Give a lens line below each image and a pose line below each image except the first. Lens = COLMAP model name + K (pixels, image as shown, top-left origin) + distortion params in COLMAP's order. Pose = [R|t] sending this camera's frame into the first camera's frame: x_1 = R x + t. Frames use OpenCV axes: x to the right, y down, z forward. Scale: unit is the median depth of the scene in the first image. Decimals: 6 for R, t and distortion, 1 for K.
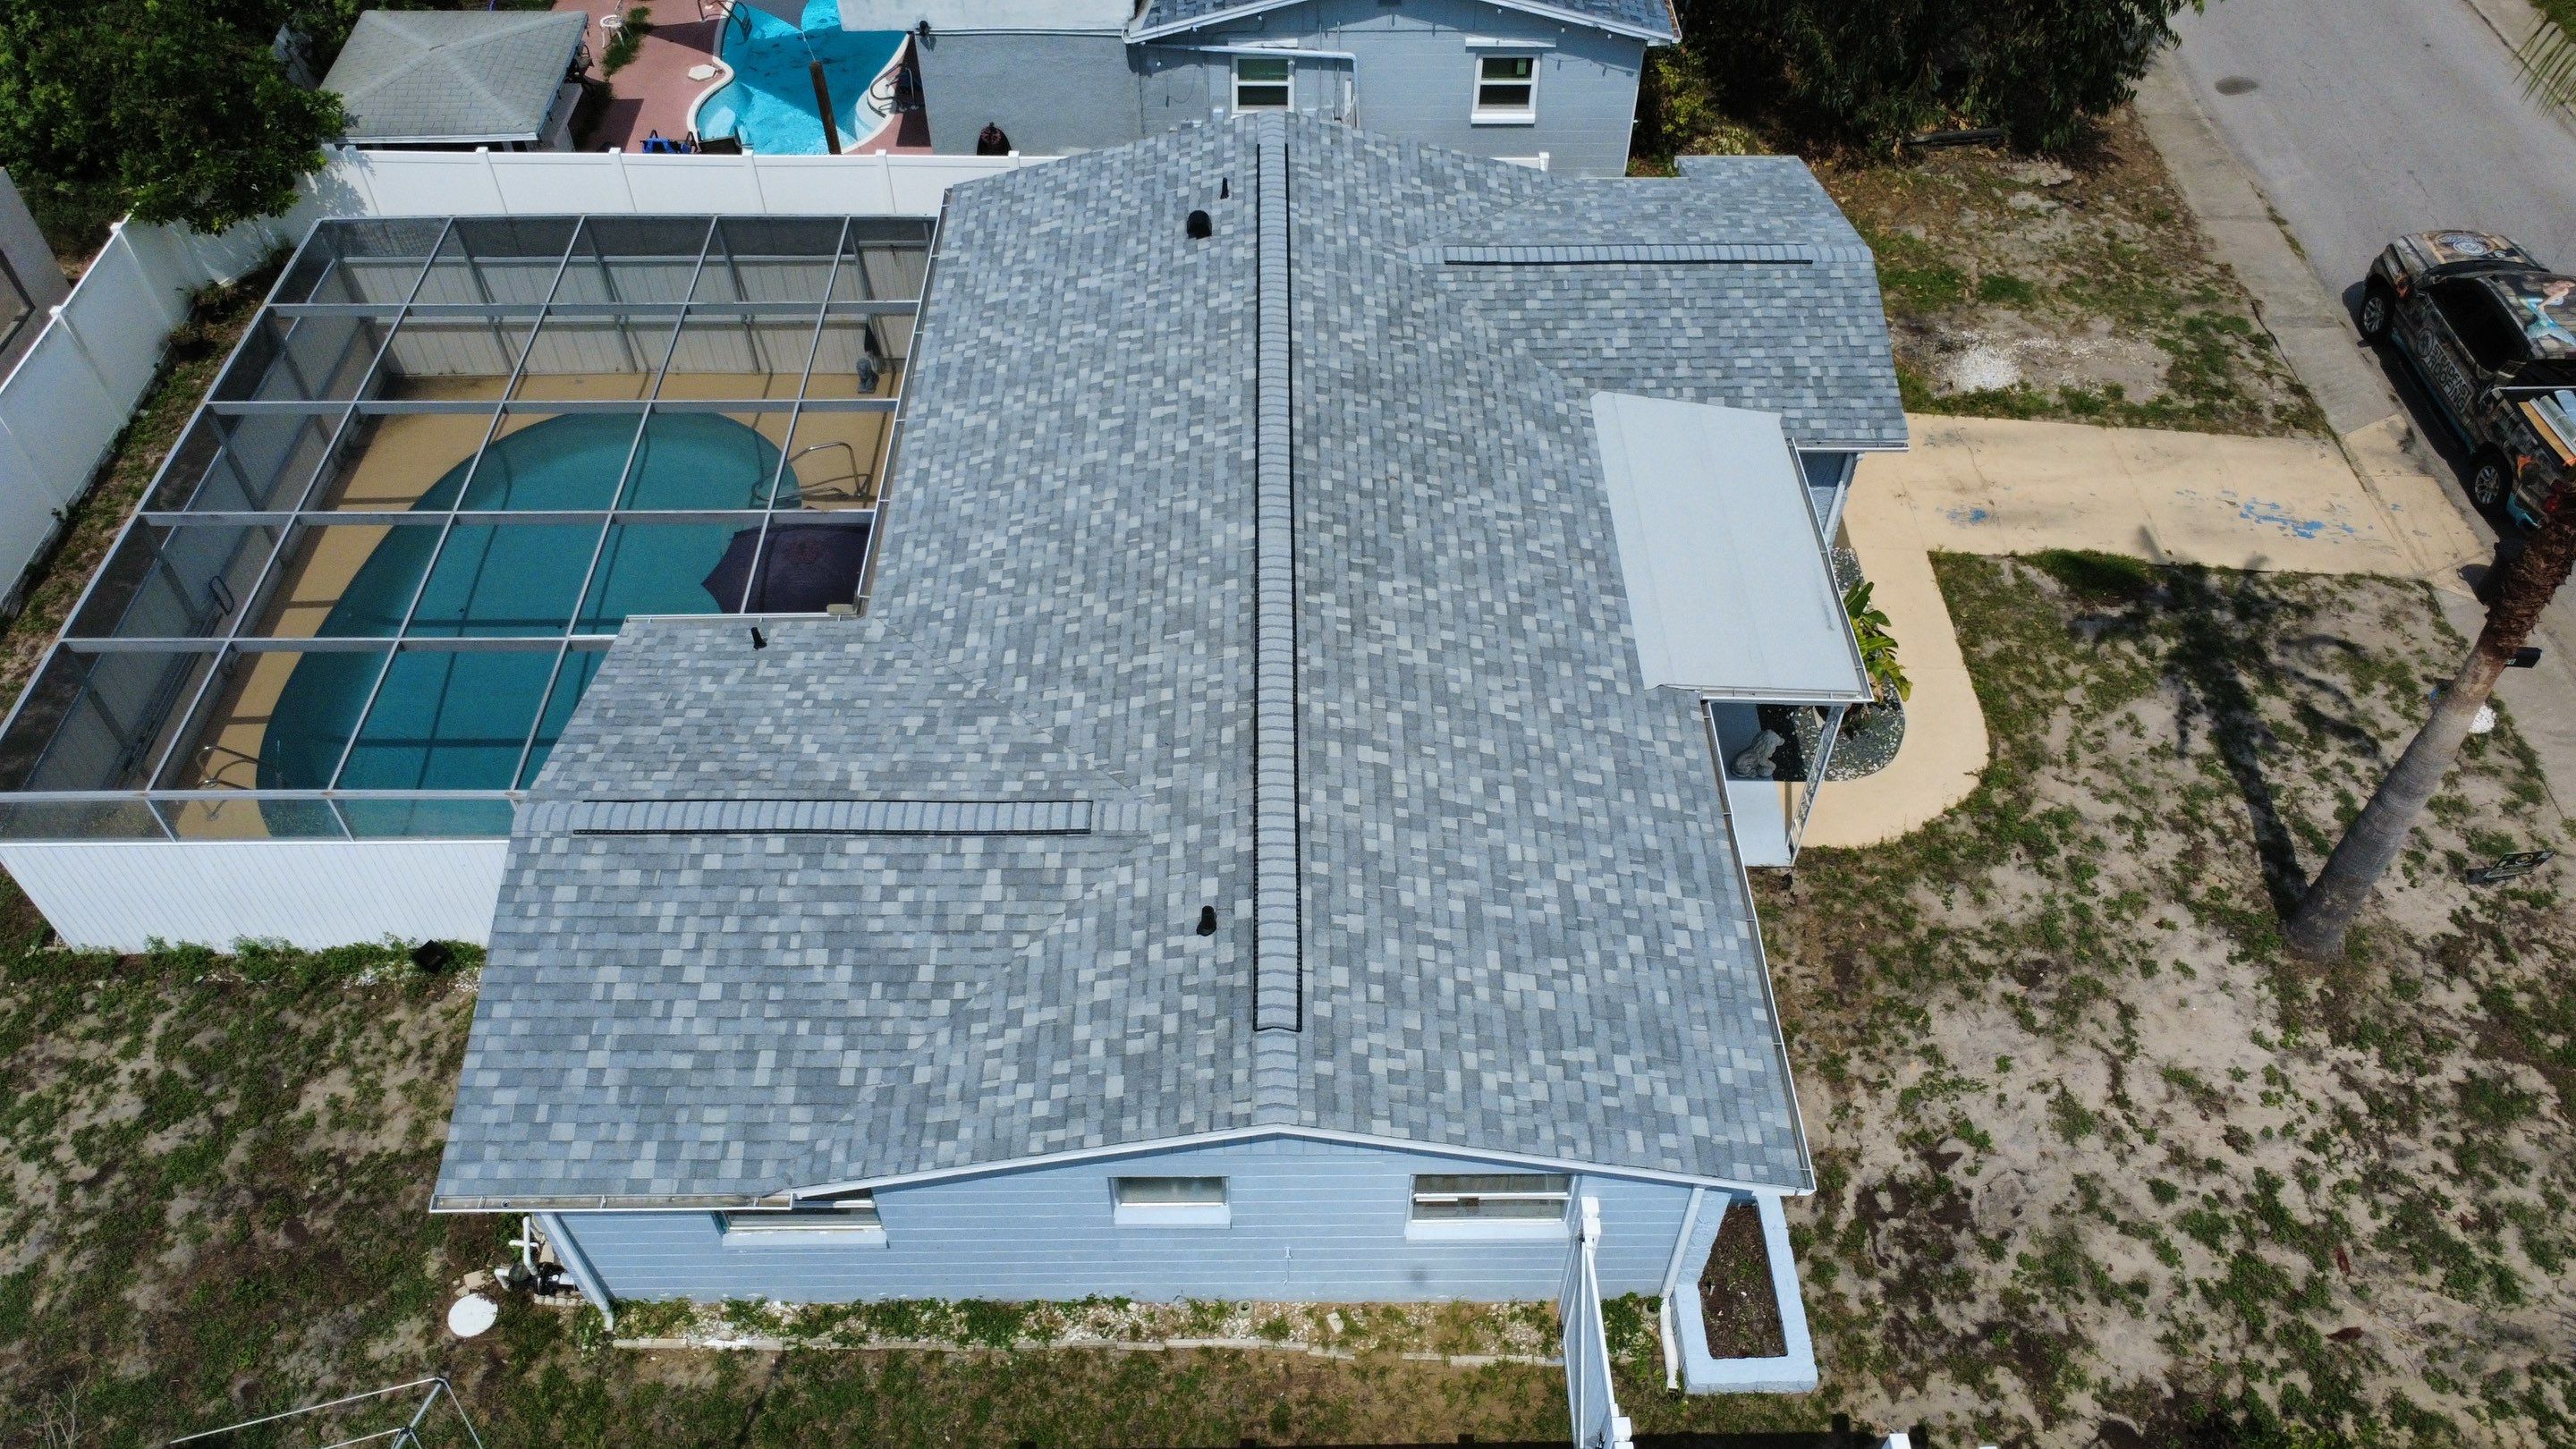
lens RADIAL K [[1875.5, 0, 1286.2], [0, 1875.5, 721.7], [0, 0, 1]] dist [-0.000299, 0.001992]
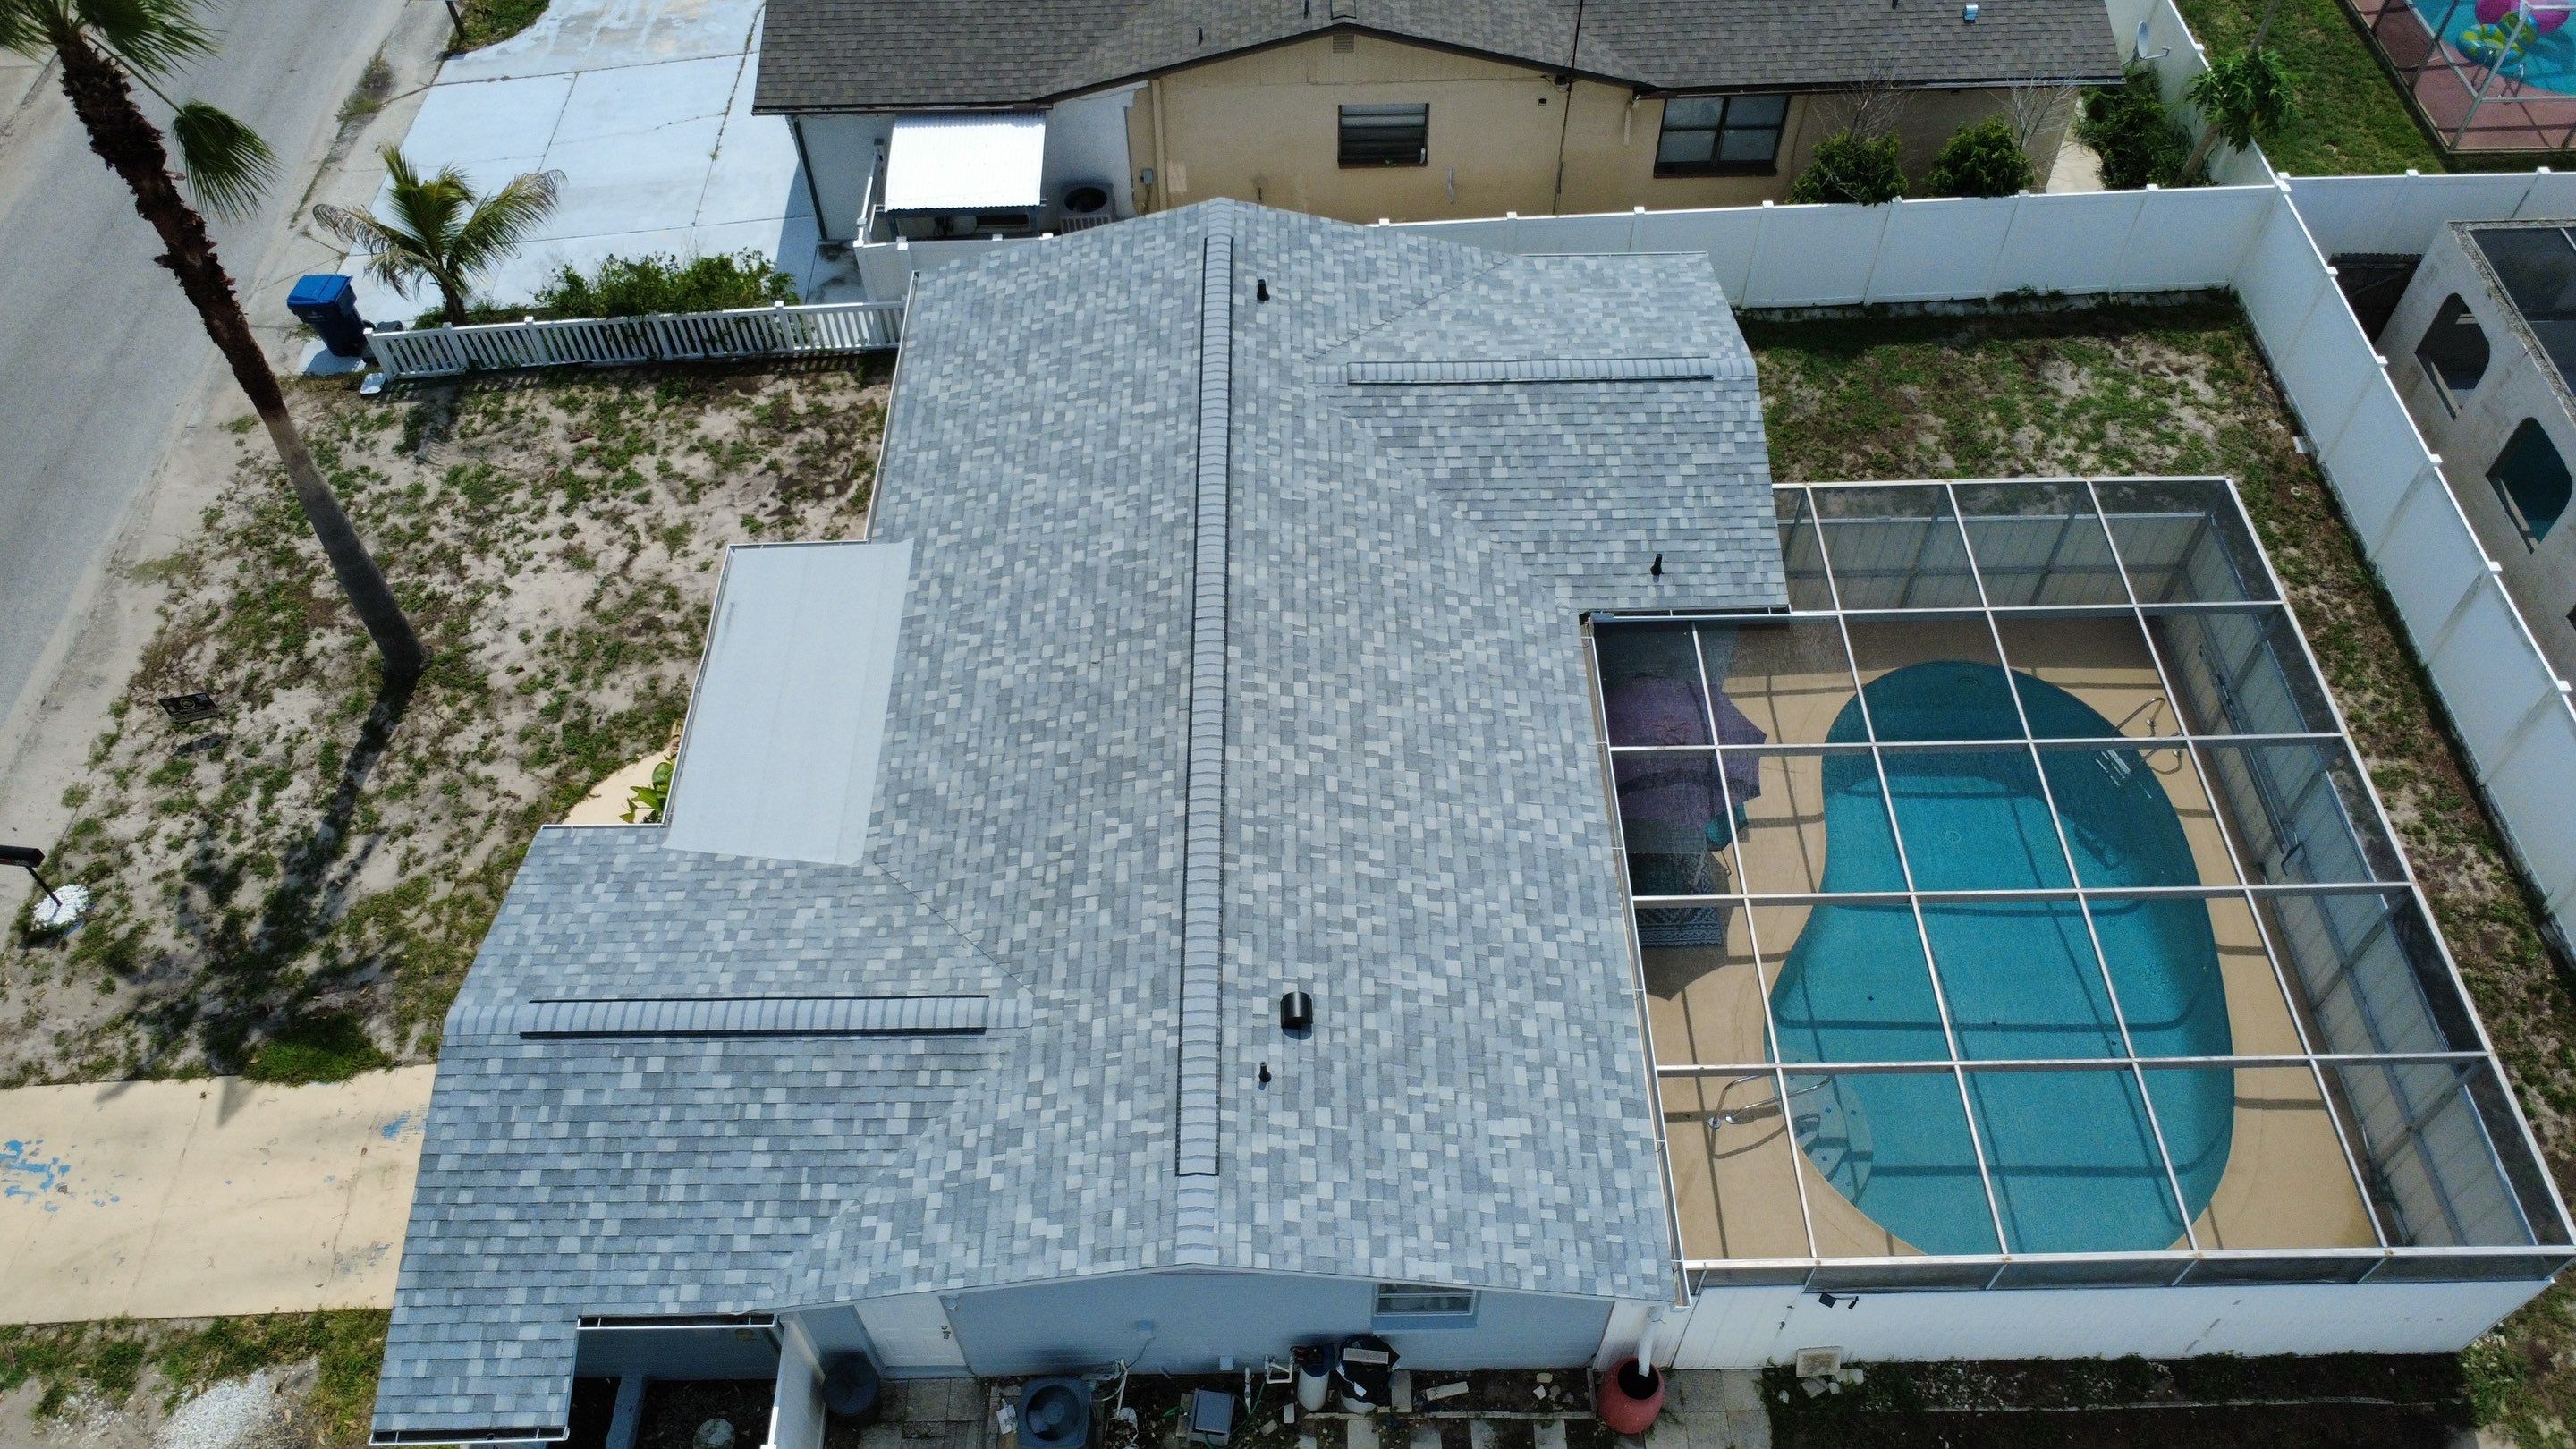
lens RADIAL K [[1875.5, 0, 1283.8], [0, 1875.5, 722.7], [0, 0, 1]] dist [-0.000299, 0.001992]
pose [[-0.999918, 0.007490, 0.010432, -0.058906], [0.009139, -0.155714, 0.987760, -1.190257], [0.009022, 0.987774, 0.155632, 0.893454]]
